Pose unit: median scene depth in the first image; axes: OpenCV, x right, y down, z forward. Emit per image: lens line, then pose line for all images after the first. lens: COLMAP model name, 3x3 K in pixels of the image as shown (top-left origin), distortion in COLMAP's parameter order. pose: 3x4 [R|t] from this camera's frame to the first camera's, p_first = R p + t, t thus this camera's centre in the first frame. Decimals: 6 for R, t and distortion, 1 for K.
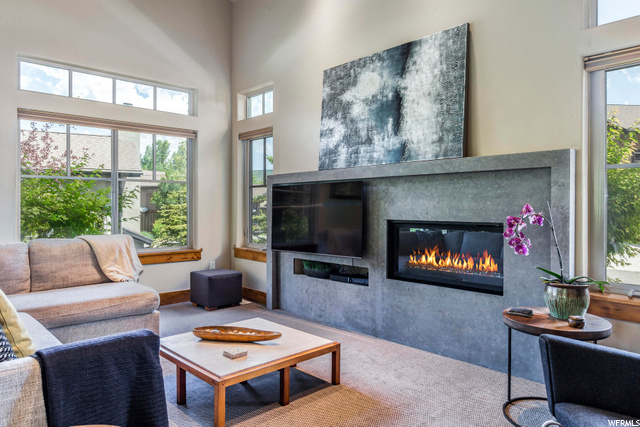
lens RADIAL K [[422.2, 0, 316.9], [0, 422.2, 212.6], [0, 0, 1]] dist [-0.002447, -0.000834]
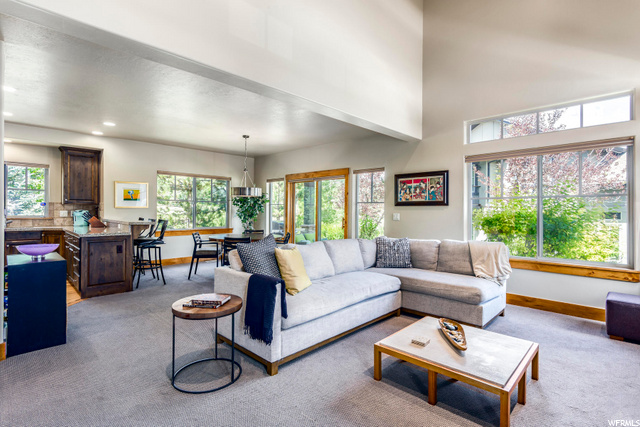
lens RADIAL K [[319.6, 0, 316.6], [0, 319.6, 213.1], [0, 0, 1]] dist [-0.004777, 0.000770]
pose [[0.044898, 0.004166, -0.998983, 0.502299], [-0.019265, 0.999809, 0.003303, -0.030430], [0.998806, 0.019097, 0.044970, 0.435285]]
